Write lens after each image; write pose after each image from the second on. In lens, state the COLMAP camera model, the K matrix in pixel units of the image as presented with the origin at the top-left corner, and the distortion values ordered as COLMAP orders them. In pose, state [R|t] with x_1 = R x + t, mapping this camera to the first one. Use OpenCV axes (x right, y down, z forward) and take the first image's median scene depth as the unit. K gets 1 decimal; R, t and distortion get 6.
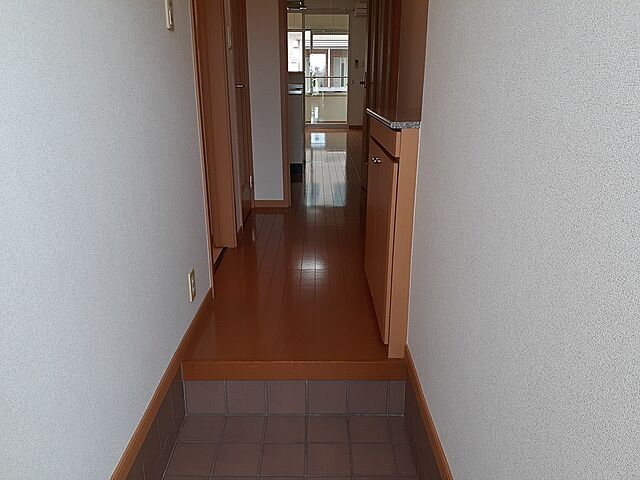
lens RADIAL K [[513.9, 0, 320.0], [0, 513.9, 240.0], [0, 0, 1]] dist [0.042114, -0.003468]
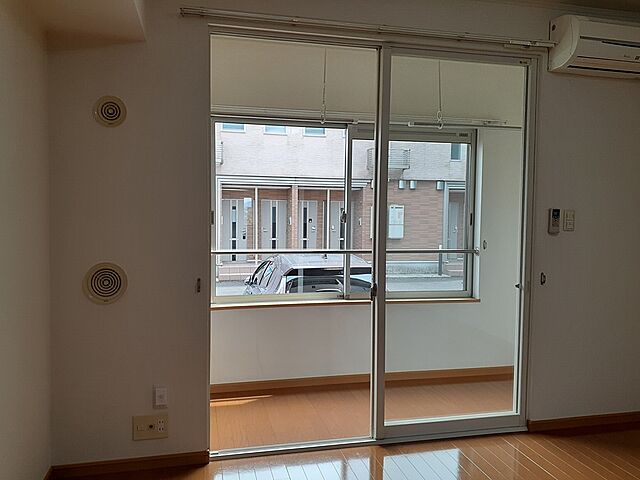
lens RADIAL K [[513.9, 0, 320.0], [0, 513.9, 240.0], [0, 0, 1]] dist [0.042114, -0.003468]
pose [[0.974591, -0.003357, 0.223965, -0.126135], [0.060722, 0.966405, -0.249748, -0.256853], [-0.215602, 0.257002, 0.942054, 0.729049]]
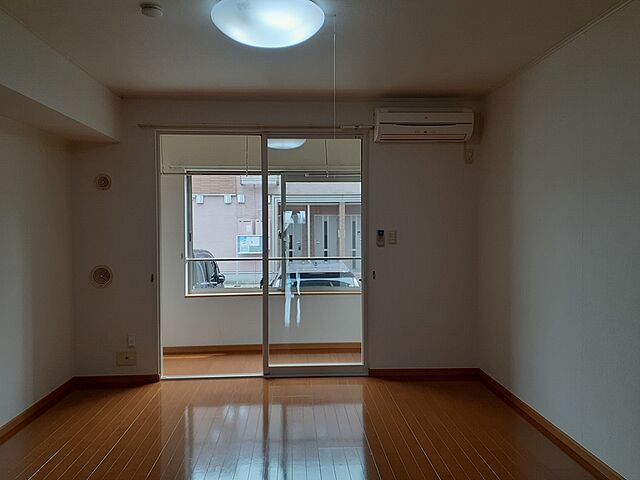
lens RADIAL K [[513.9, 0, 320.0], [0, 513.9, 240.0], [0, 0, 1]] dist [0.042114, -0.003468]
pose [[0.998895, -0.010972, 0.045703, -0.004289], [0.023233, 0.960533, -0.277194, -0.207730], [-0.040858, 0.277950, 0.959726, 0.547074]]
